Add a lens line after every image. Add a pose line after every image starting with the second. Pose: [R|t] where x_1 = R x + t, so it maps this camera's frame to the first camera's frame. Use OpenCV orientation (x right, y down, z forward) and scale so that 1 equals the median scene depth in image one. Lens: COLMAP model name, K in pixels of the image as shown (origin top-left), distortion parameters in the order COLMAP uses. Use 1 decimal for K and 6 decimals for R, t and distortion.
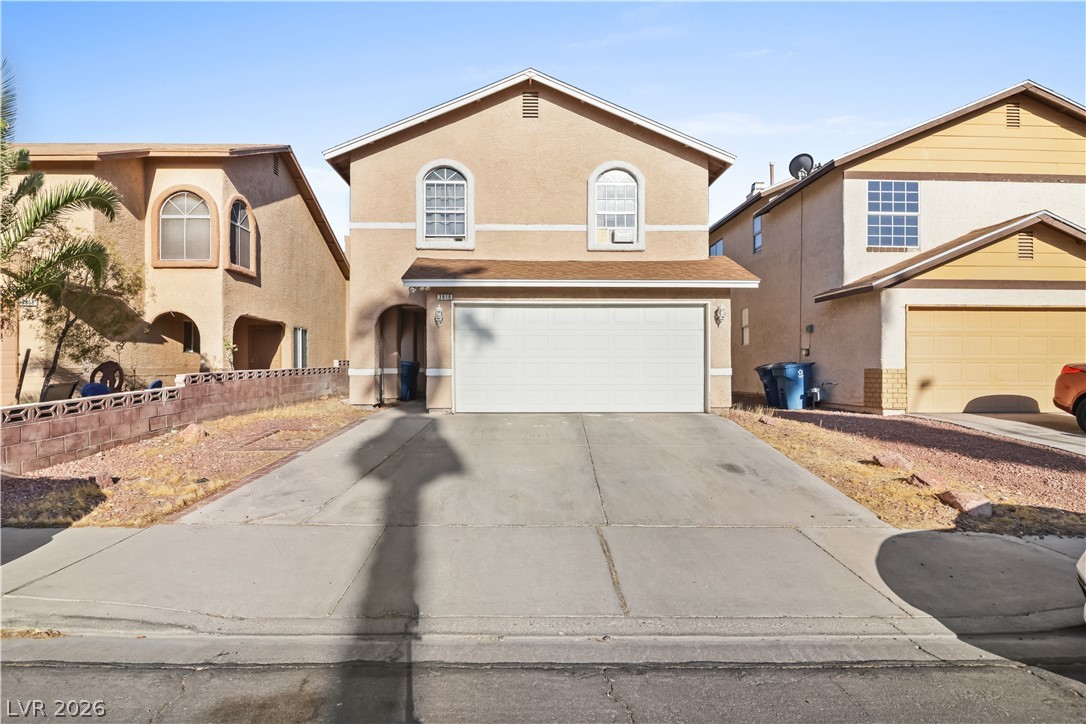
lens RADIAL K [[586.6, 0, 535.2], [0, 586.6, 365.1], [0, 0, 1]] dist [0.000479, -0.009856]
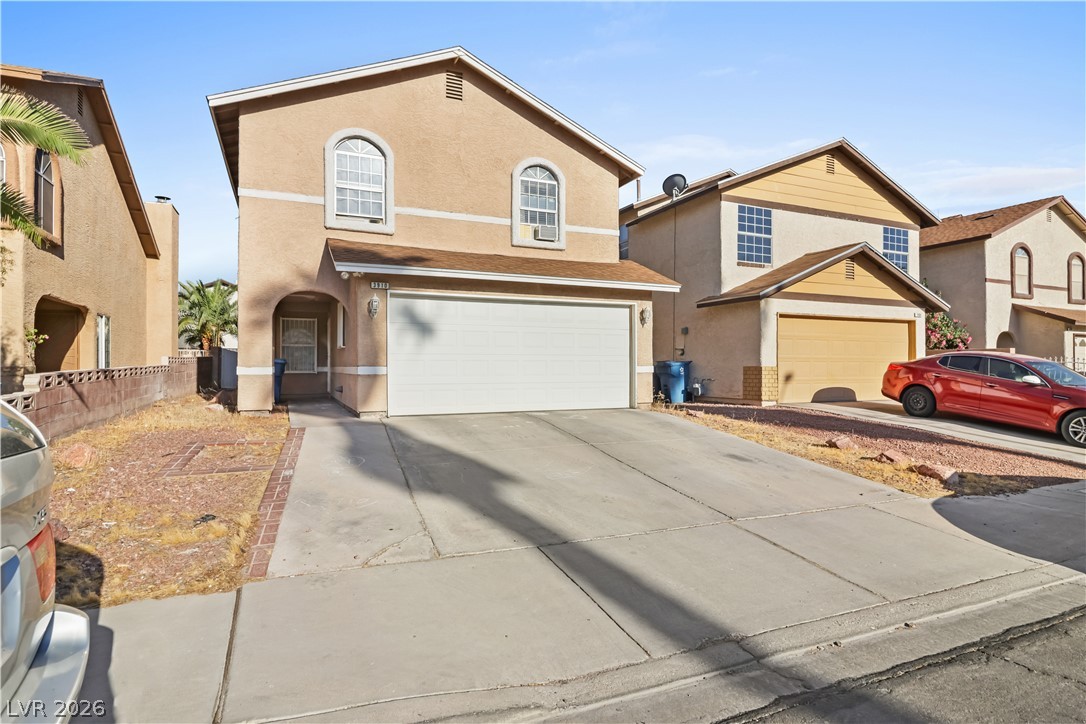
lens RADIAL K [[586.6, 0, 541.5], [0, 586.6, 362.6], [0, 0, 1]] dist [0.000479, -0.009856]
pose [[0.921510, 0.002102, 0.388349, -0.248672], [-0.001302, 0.999996, -0.002323, 0.001638], [-0.388352, 0.001635, 0.921509, 0.084490]]
